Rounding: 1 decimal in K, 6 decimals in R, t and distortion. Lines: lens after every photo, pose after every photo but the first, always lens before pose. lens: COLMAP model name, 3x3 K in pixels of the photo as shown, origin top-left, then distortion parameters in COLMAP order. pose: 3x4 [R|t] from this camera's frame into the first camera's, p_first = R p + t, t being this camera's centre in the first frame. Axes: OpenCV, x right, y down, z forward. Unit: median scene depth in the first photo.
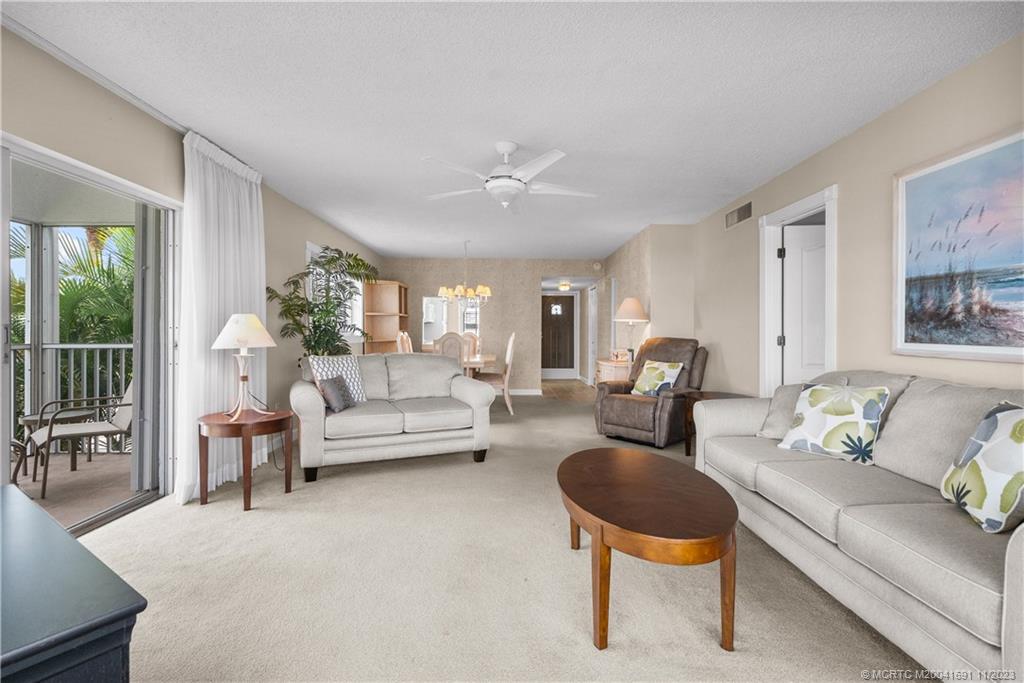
lens RADIAL K [[471.8, 0, 516.5], [0, 471.8, 333.9], [0, 0, 1]] dist [0.003418, 0.000351]
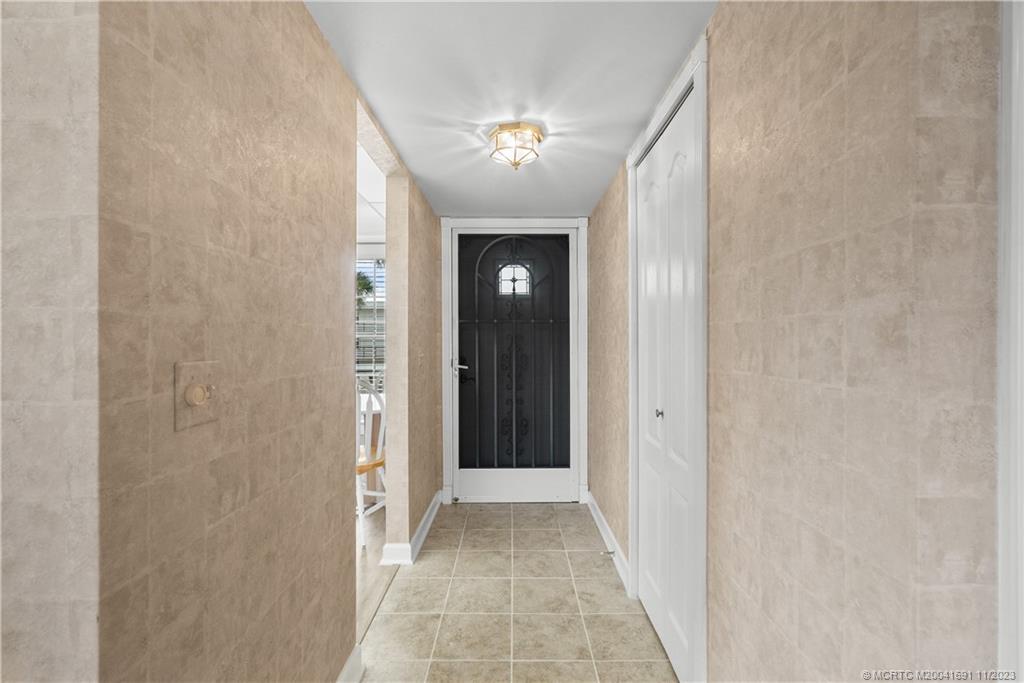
lens RADIAL K [[471.8, 0, 516.5], [0, 471.8, 333.9], [0, 0, 1]] dist [0.003418, 0.000351]
pose [[0.999924, 0.000232, -0.012337, 0.090997], [-0.000486, 0.999788, -0.020590, -0.008973], [0.012330, 0.020594, 0.999712, 0.688458]]
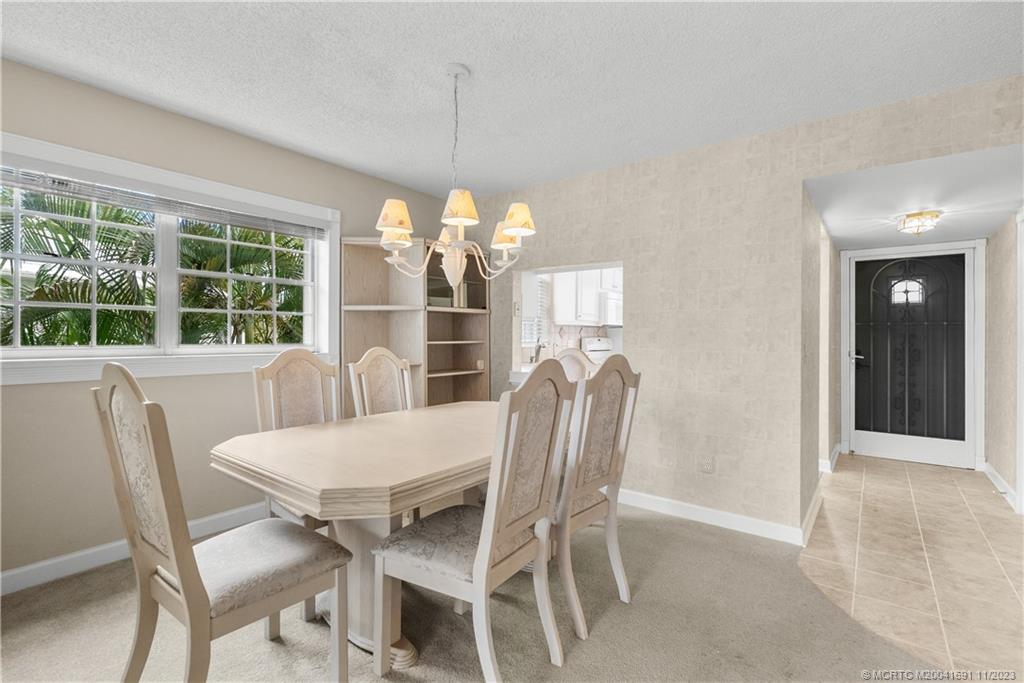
lens RADIAL K [[471.8, 0, 516.5], [0, 471.8, 333.9], [0, 0, 1]] dist [0.003418, 0.000351]
pose [[0.782765, 0.004263, -0.622303, 0.075674], [-0.010692, 0.999921, -0.006598, -0.008462], [0.622226, 0.011818, 0.782748, 0.465633]]
